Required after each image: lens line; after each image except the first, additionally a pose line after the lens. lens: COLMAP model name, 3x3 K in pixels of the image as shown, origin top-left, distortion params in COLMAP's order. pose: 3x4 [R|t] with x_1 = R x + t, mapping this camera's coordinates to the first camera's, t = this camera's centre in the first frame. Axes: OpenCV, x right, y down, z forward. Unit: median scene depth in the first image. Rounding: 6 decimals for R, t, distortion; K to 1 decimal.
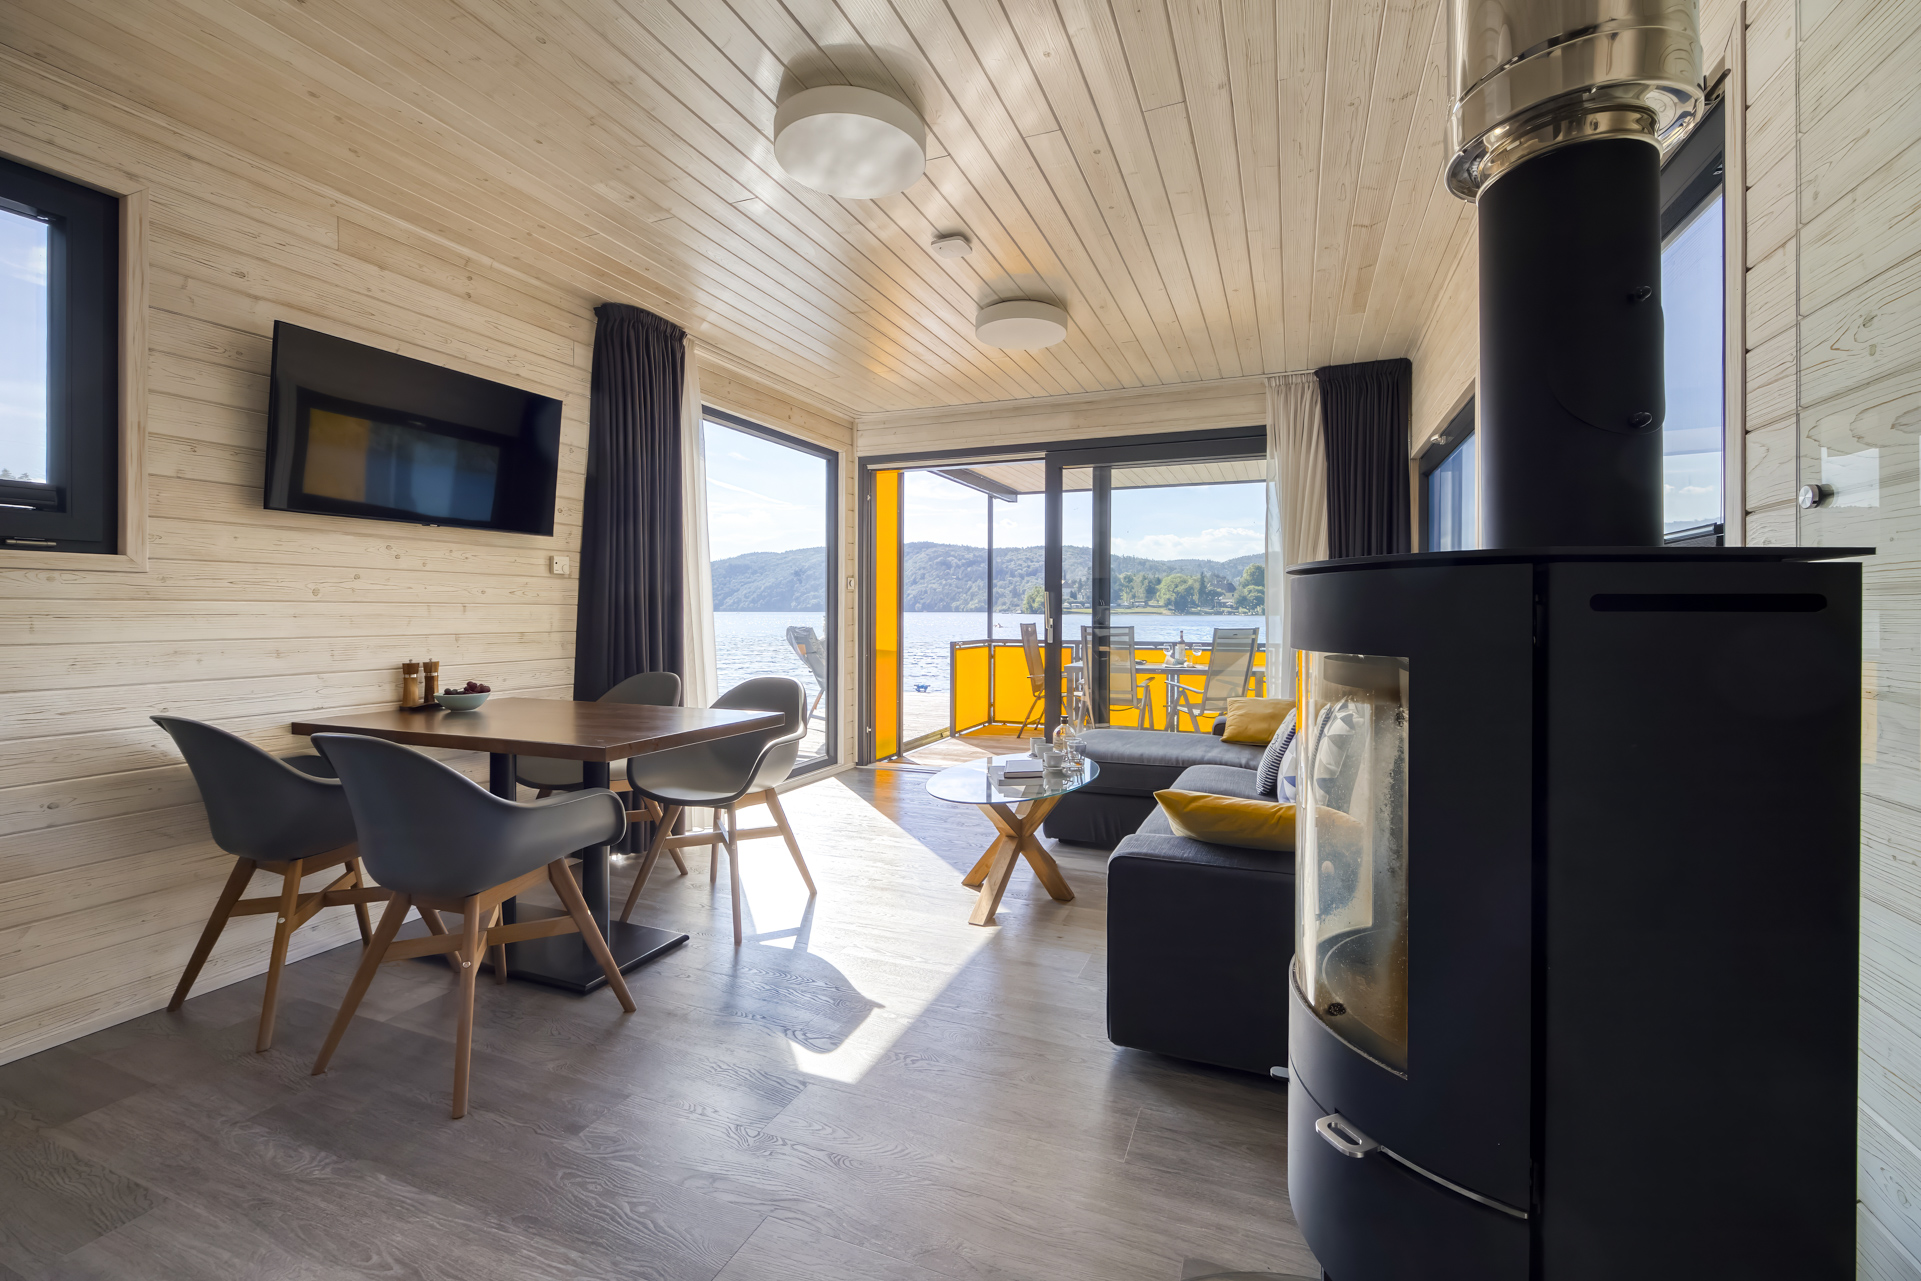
lens RADIAL K [[776.9, 0, 1006.4], [0, 776.9, 614.1], [0, 0, 1]] dist [-0.008095, 0.000813]
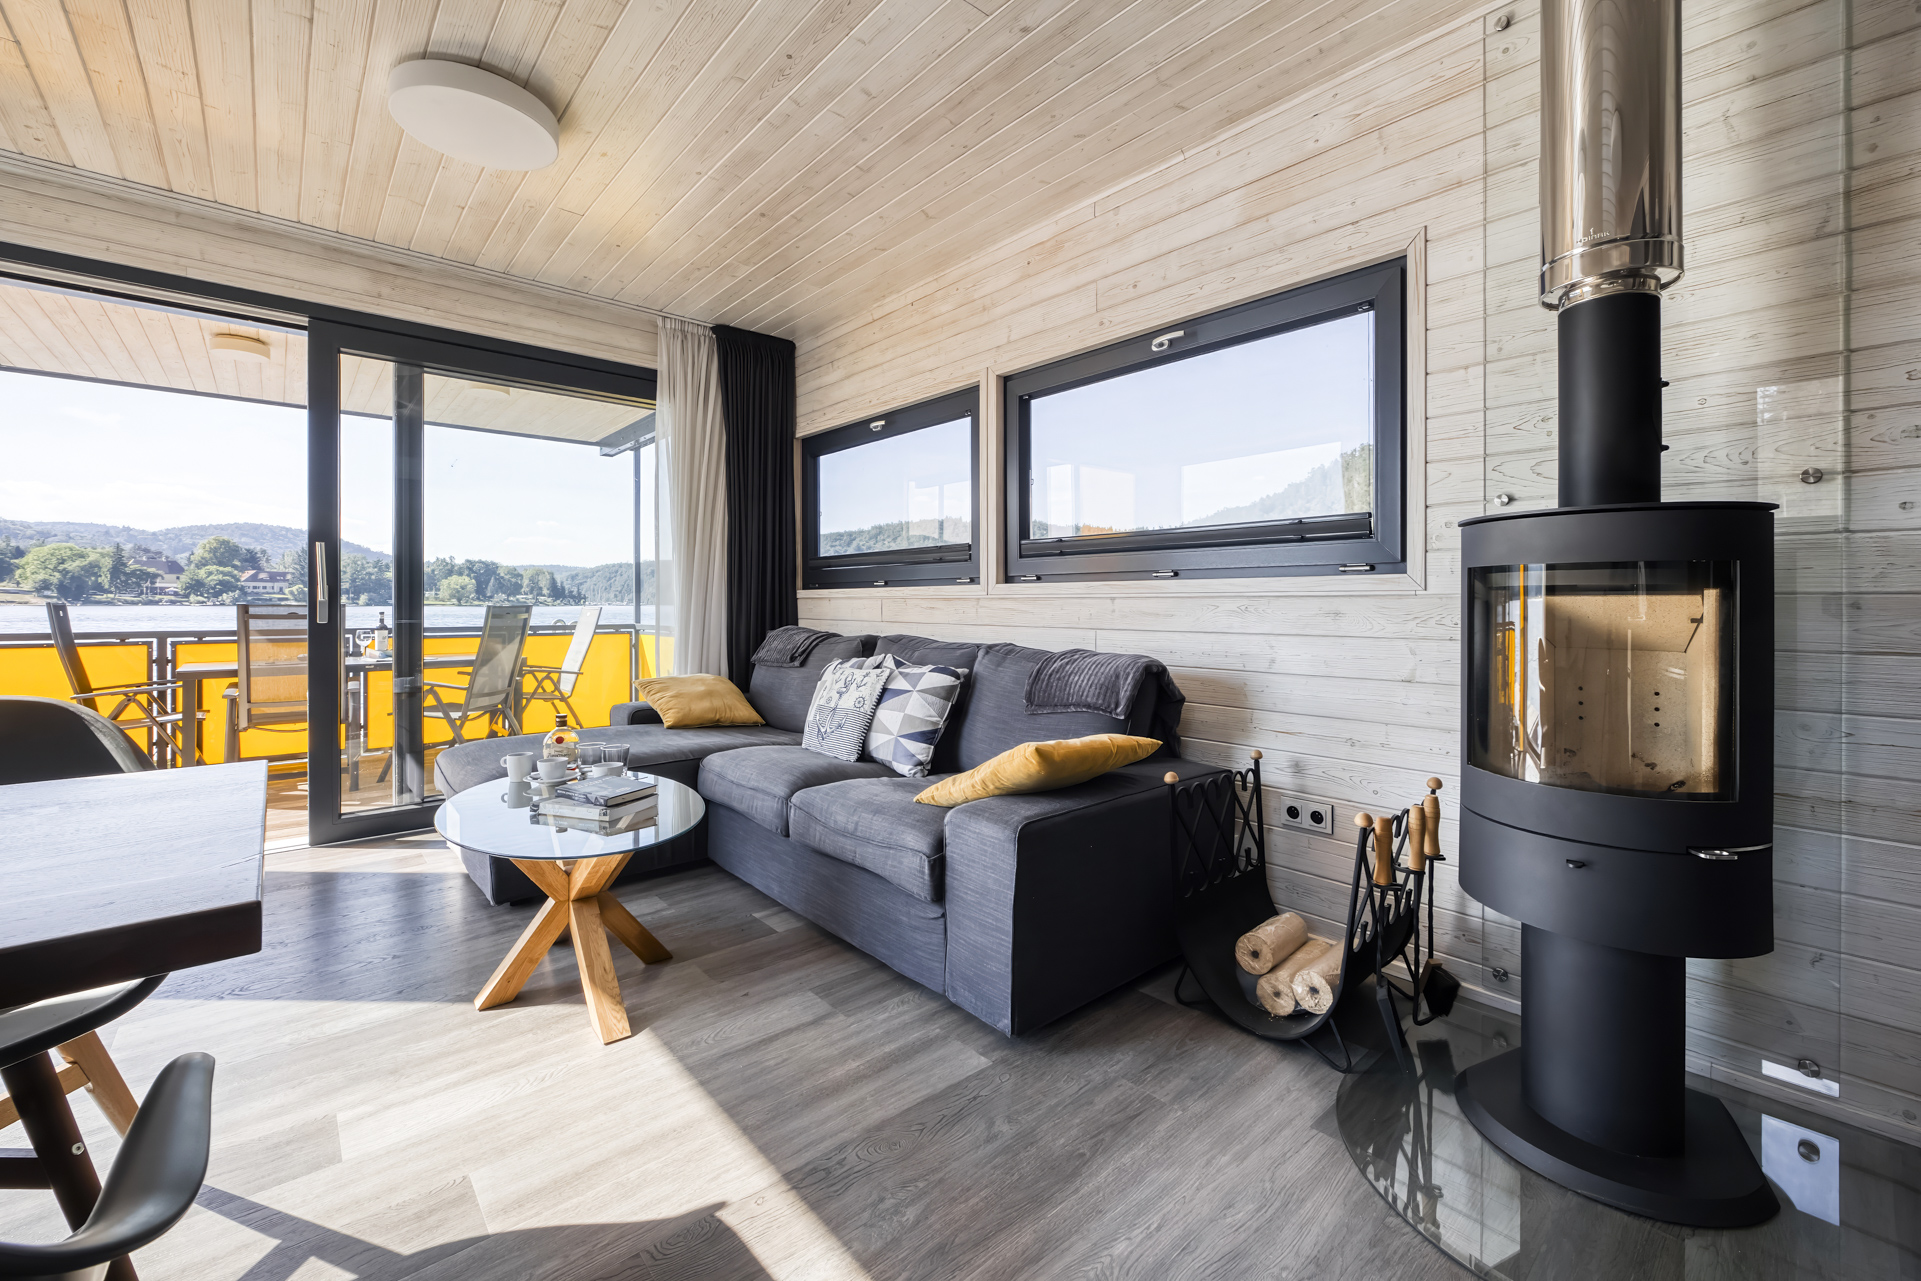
lens RADIAL K [[776.9, 0, 980.0], [0, 776.9, 610.1], [0, 0, 1]] dist [-0.008095, 0.000813]
pose [[0.463208, -0.009657, 0.886197, -0.229422], [0.001454, 0.999948, 0.010136, 0.018217], [-0.886248, -0.003406, 0.463198, 0.215744]]
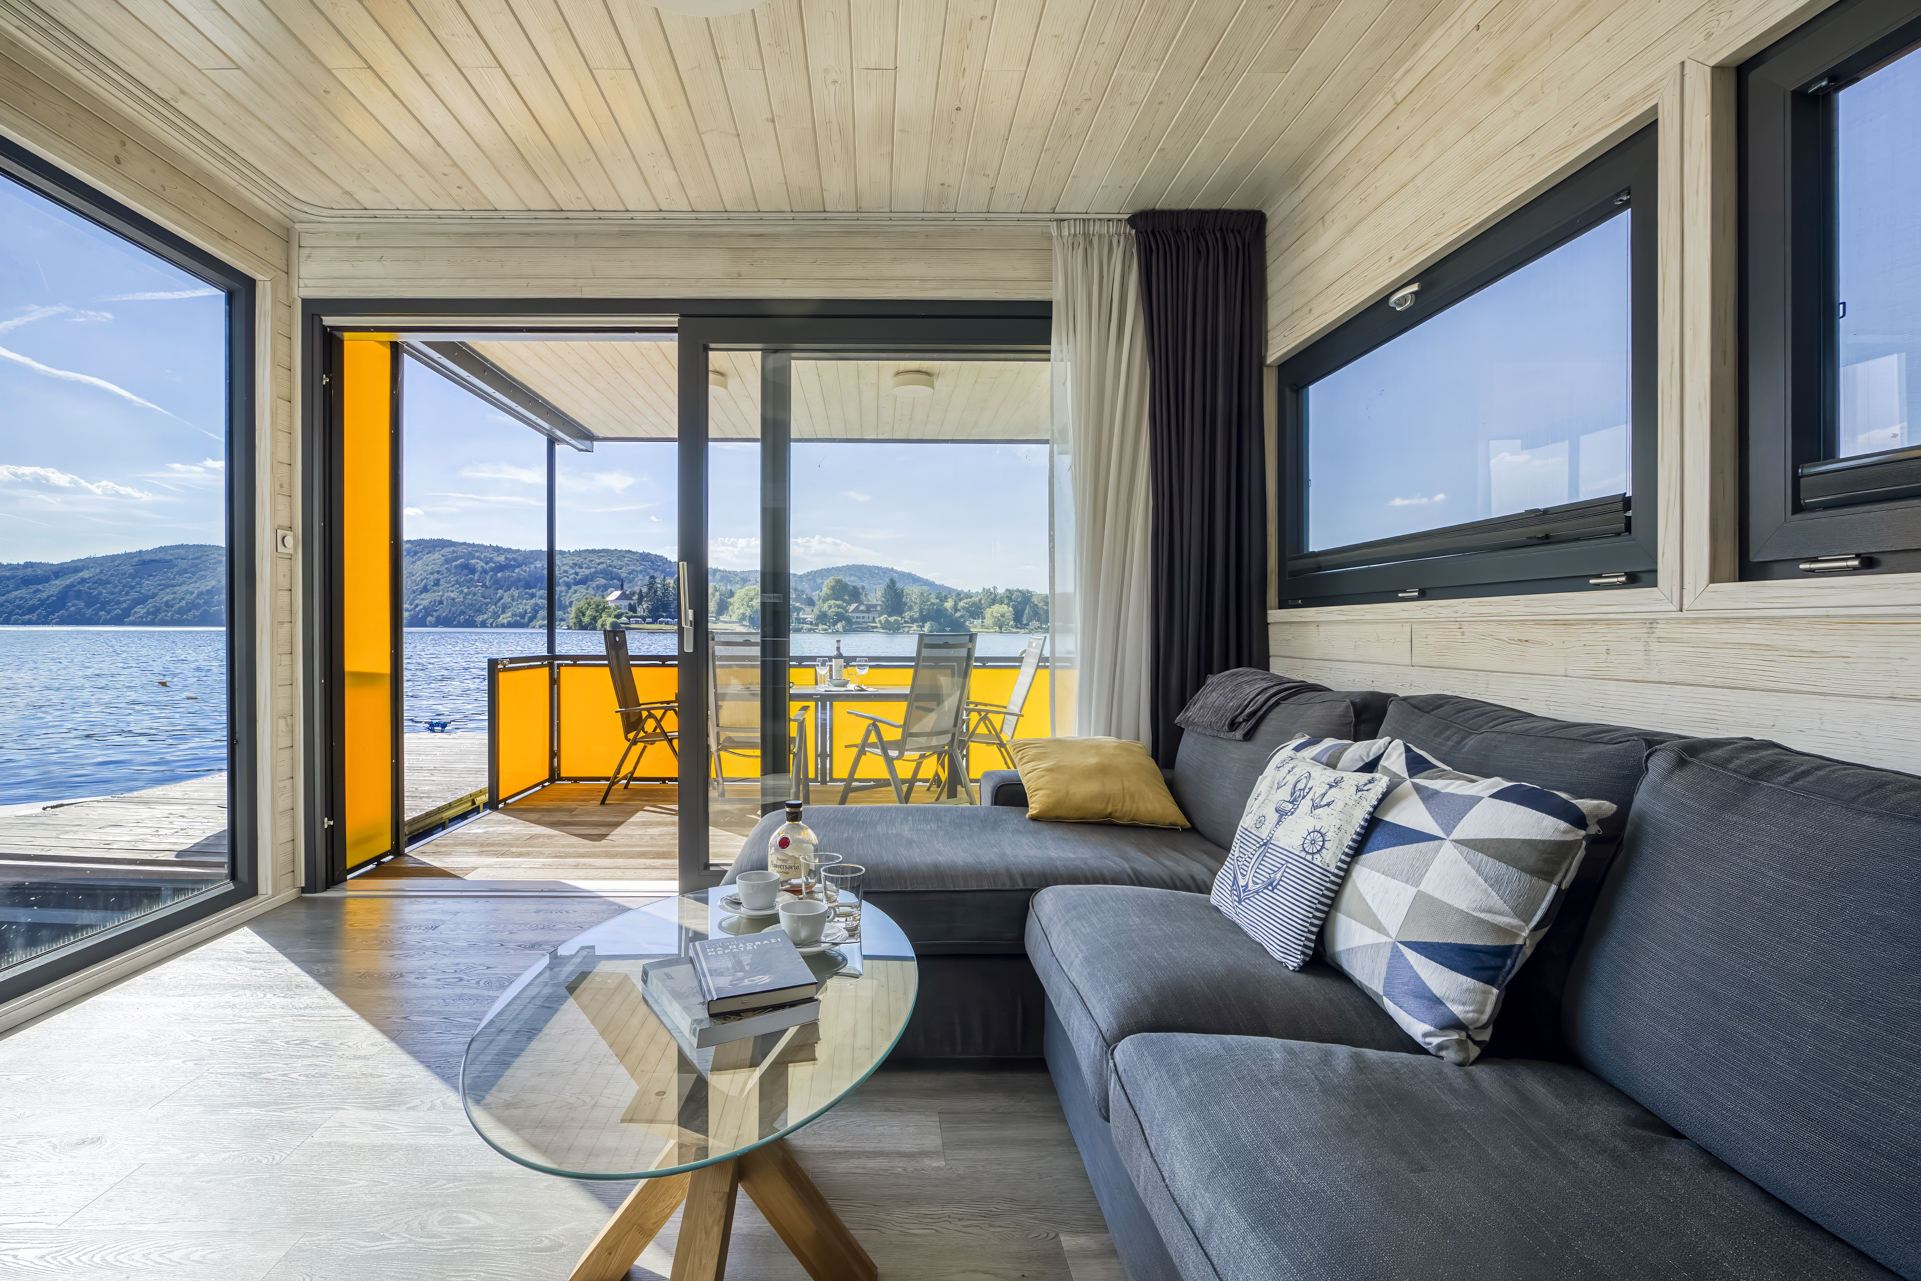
lens RADIAL K [[880.4, 0, 879.3], [0, 880.4, 637.6], [0, 0, 1]] dist [-0.013888, 0.001538]
pose [[0.935894, -0.003359, 0.352266, -0.036544], [0.000678, 0.999970, 0.007735, 0.018899], [-0.352281, -0.007000, 0.935868, 0.316230]]
